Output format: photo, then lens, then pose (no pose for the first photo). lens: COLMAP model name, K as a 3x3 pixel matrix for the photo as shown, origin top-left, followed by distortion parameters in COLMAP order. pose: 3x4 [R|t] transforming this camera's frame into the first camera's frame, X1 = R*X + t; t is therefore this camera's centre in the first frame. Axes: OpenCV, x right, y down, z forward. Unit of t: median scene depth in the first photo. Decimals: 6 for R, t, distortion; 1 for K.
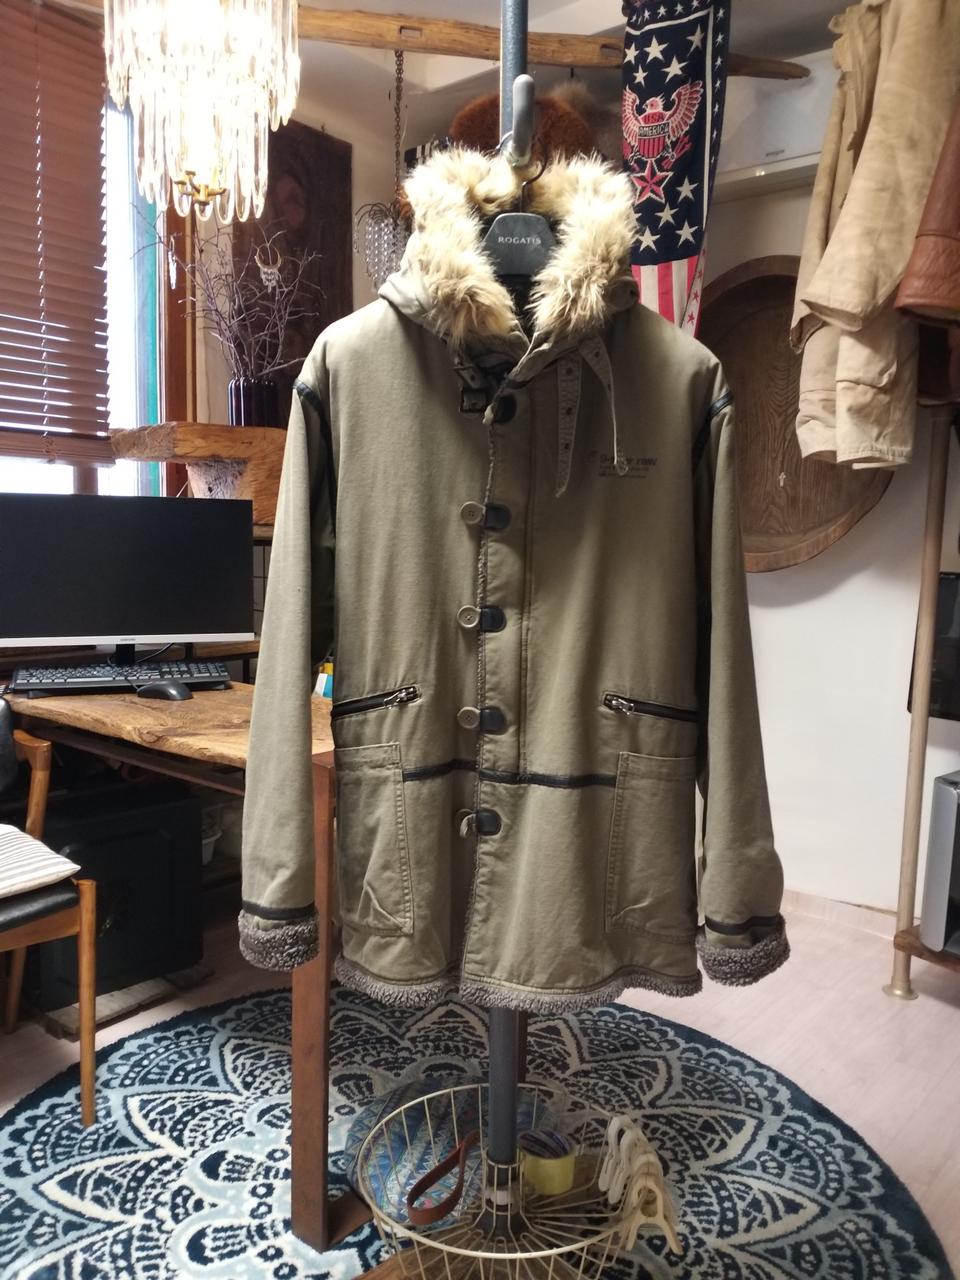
lens RADIAL K [[1016.7, 0, 495.0], [0, 1016.7, 629.7], [0, 0, 1]] dist [0.052099, -0.100559]
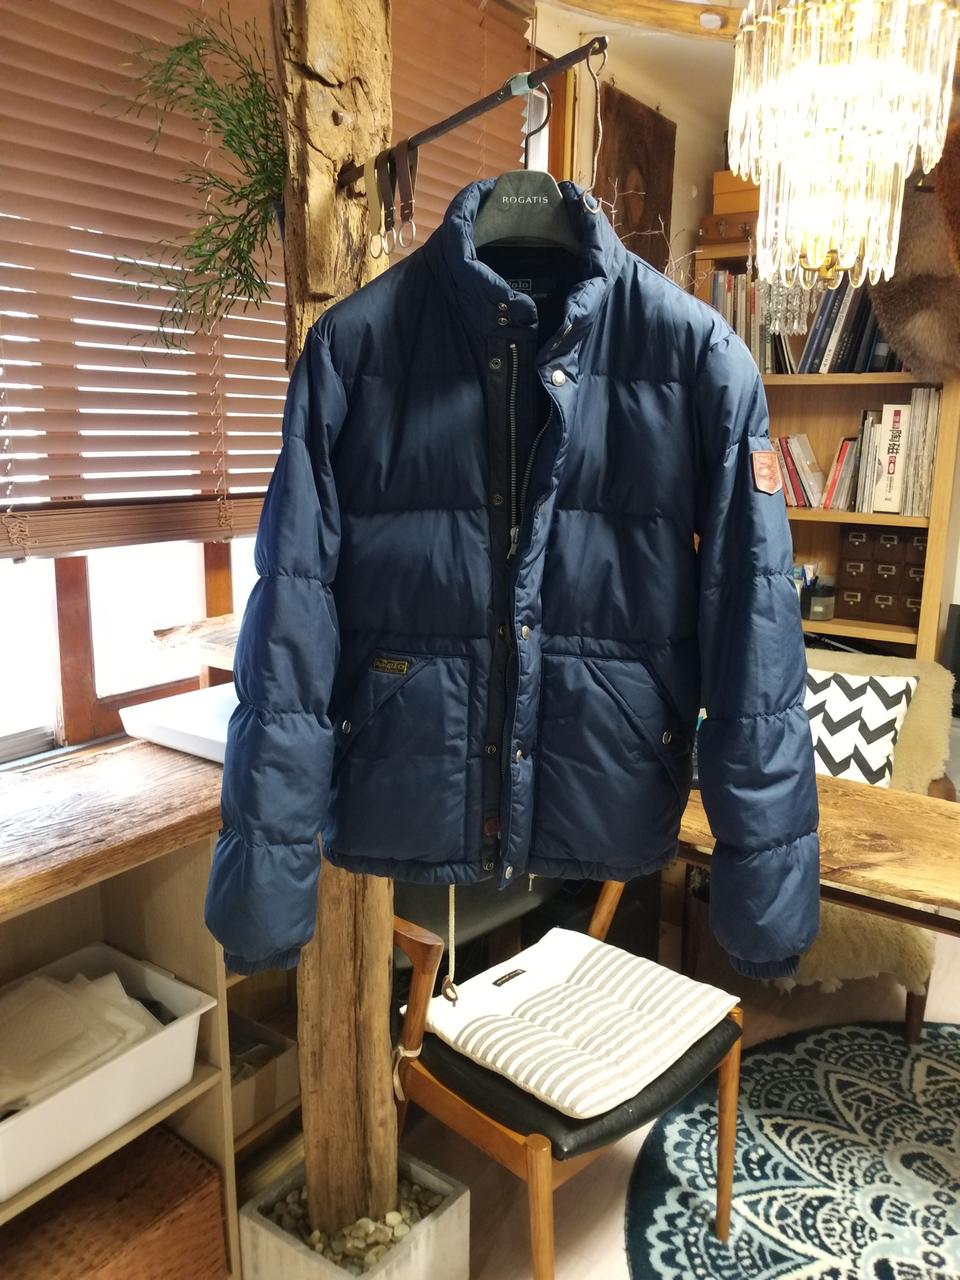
lens RADIAL K [[1016.7, 0, 479.5], [0, 1016.7, 627.4], [0, 0, 1]] dist [0.052099, -0.100559]
pose [[0.996651, -0.019255, 0.079476, -0.685365], [0.010937, 0.994539, 0.103793, -0.210224], [-0.081040, -0.102577, 0.991418, 0.088659]]
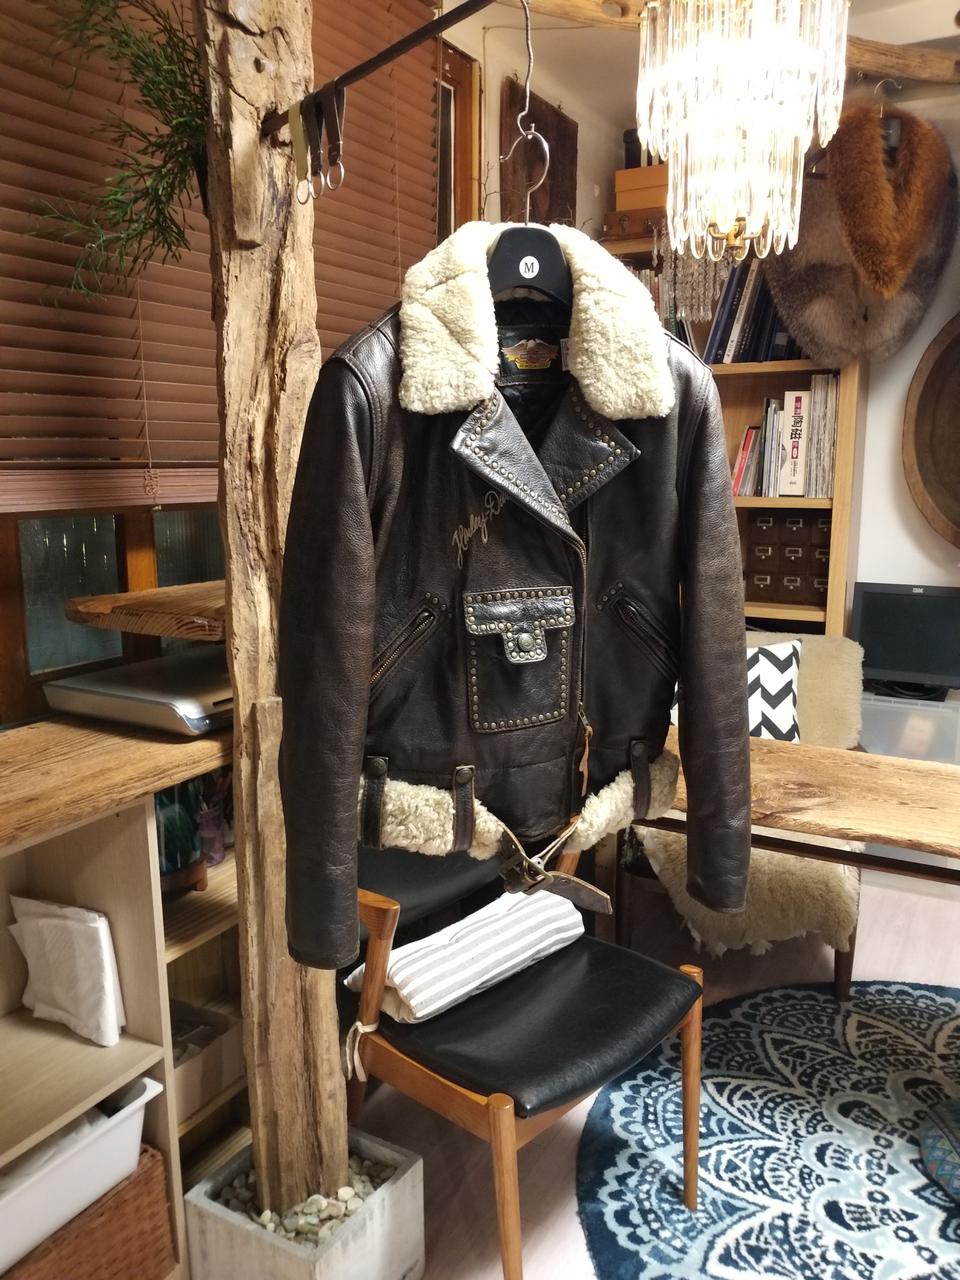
lens RADIAL K [[1016.7, 0, 479.0], [0, 1016.7, 632.0], [0, 0, 1]] dist [0.052099, -0.100559]
pose [[0.984530, -0.050846, 0.167675, -0.709002], [0.037372, 0.995885, 0.082562, -0.151899], [-0.171183, -0.075018, 0.982379, 0.083935]]
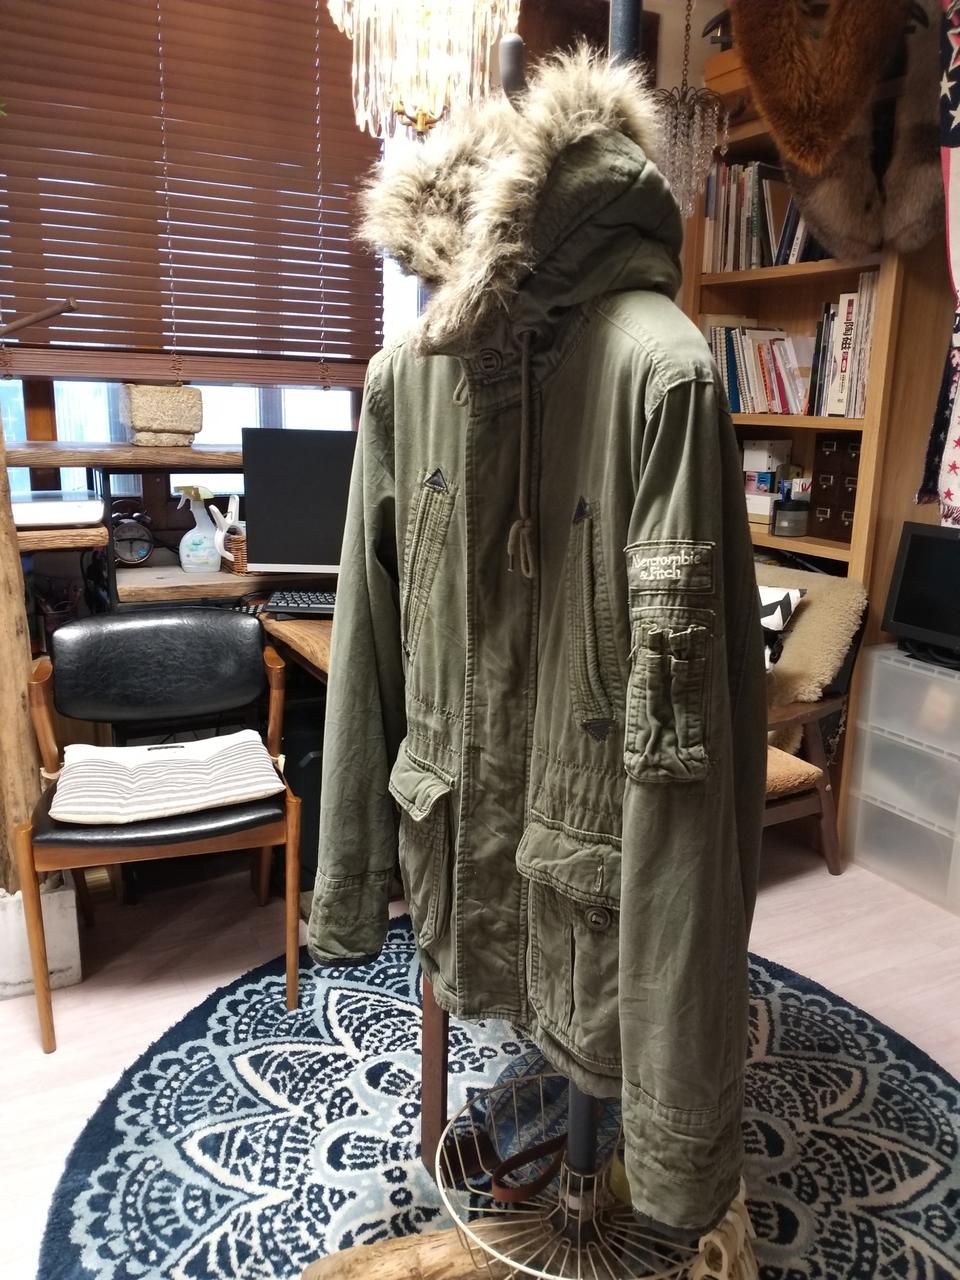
lens RADIAL K [[1016.7, 0, 482.0], [0, 1016.7, 635.2], [0, 0, 1]] dist [0.052099, -0.100559]
pose [[0.925191, 0.091633, -0.368273, 0.170274], [-0.043588, 0.989648, 0.136738, -0.084620], [0.376990, -0.110457, 0.919607, 0.084073]]
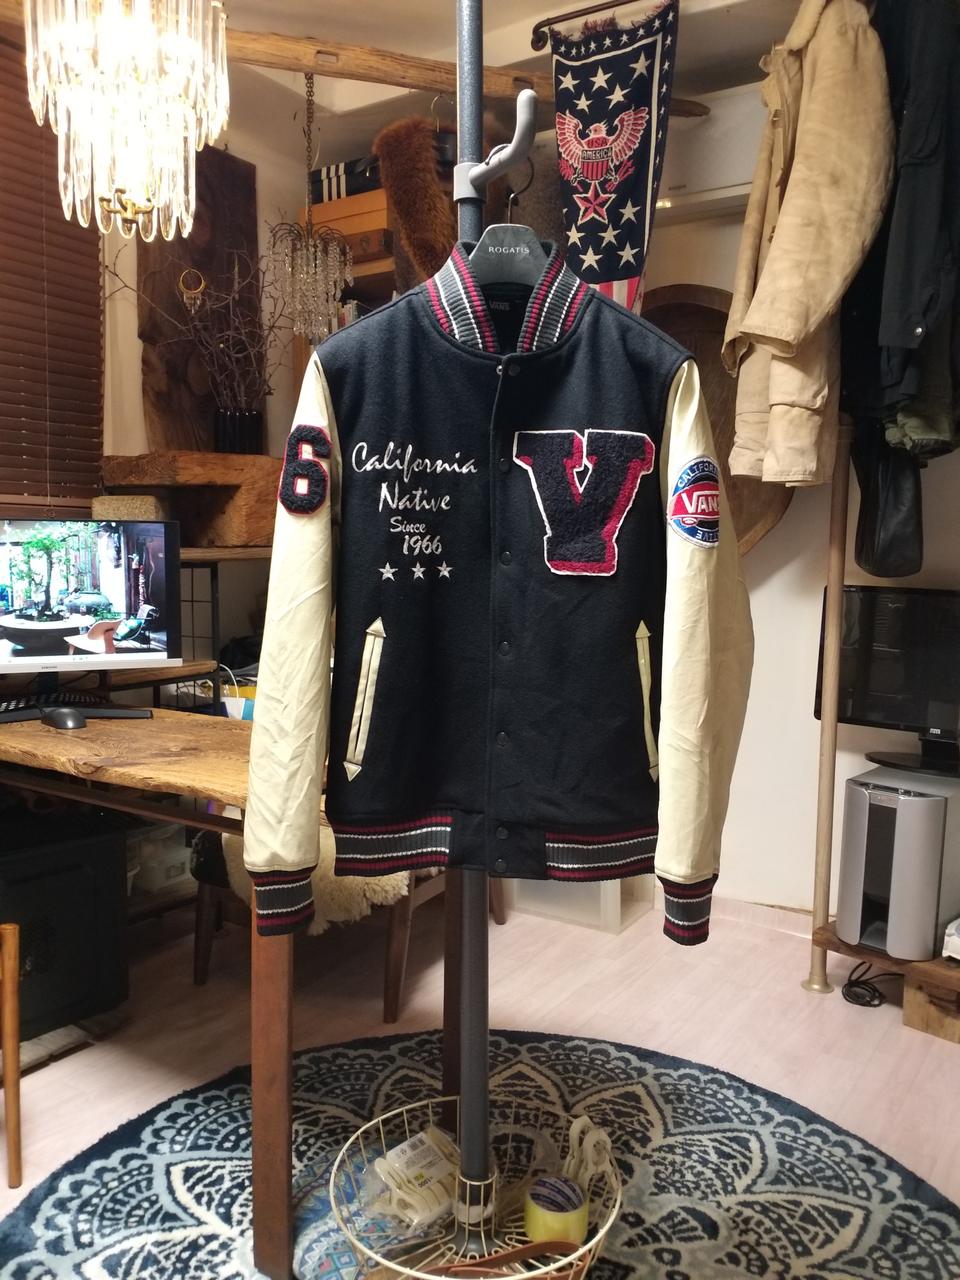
lens RADIAL K [[1016.7, 0, 493.9], [0, 1016.7, 630.2], [0, 0, 1]] dist [0.052099, -0.100559]
pose [[0.992649, -0.020790, 0.119226, -0.064845], [0.023033, 0.999582, -0.017464, 0.000438], [-0.118813, 0.020082, 0.992714, -0.008027]]
